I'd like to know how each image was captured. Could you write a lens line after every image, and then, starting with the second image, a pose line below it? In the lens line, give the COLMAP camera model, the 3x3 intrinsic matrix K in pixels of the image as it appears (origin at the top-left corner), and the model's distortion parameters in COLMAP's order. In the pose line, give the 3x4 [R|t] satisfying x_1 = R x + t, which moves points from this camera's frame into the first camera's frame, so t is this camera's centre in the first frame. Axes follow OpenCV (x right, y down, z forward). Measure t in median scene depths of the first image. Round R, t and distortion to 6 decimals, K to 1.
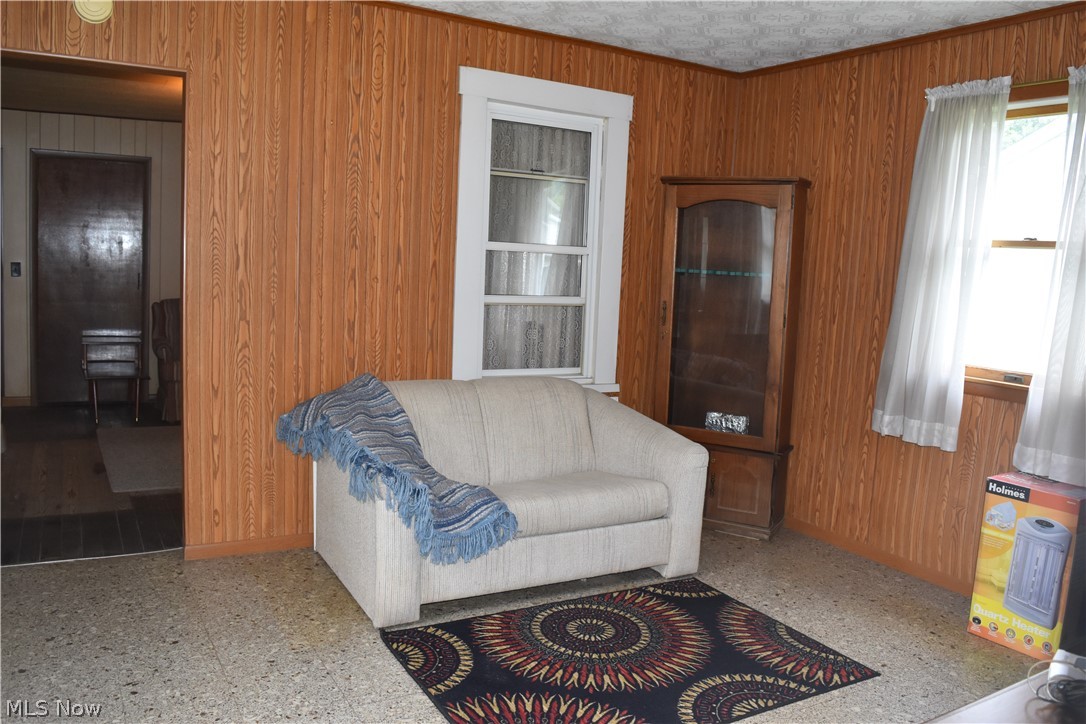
lens RADIAL K [[853.5, 0, 542.2], [0, 853.5, 360.5], [0, 0, 1]] dist [-0.096271, 0.024551]
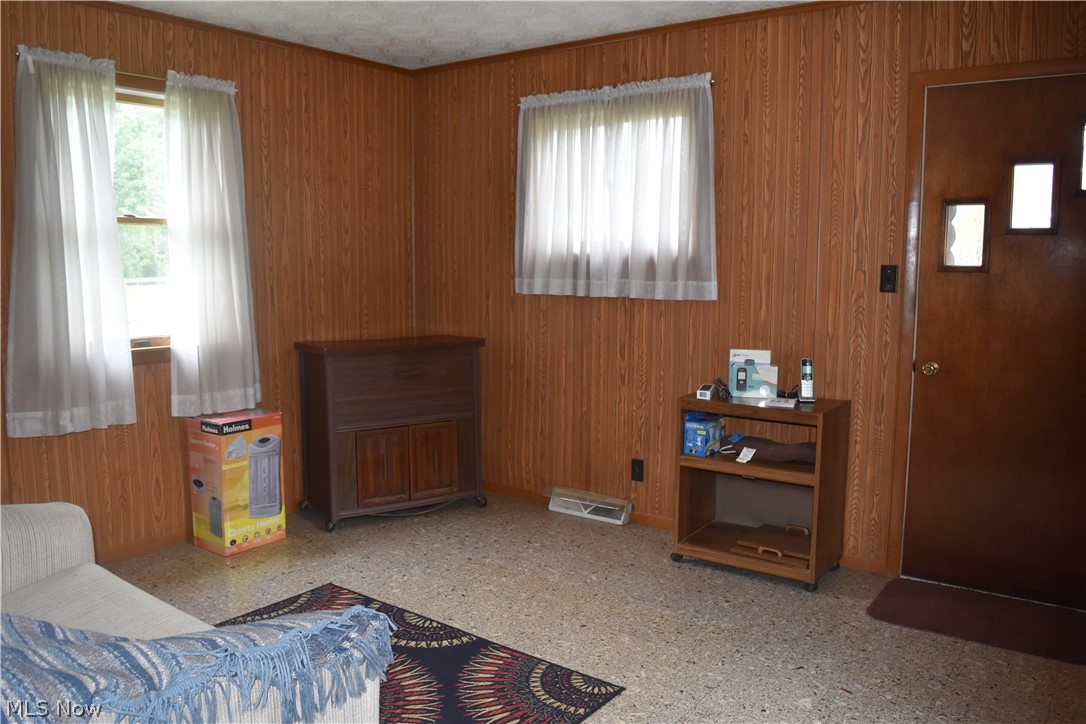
lens RADIAL K [[853.5, 0, 541.2], [0, 853.5, 366.4], [0, 0, 1]] dist [-0.096271, 0.024551]
pose [[-0.397628, -0.164074, 0.902758, -0.722700], [0.080368, 0.973873, 0.212398, -0.157942], [-0.914020, 0.157008, -0.374053, 1.042782]]
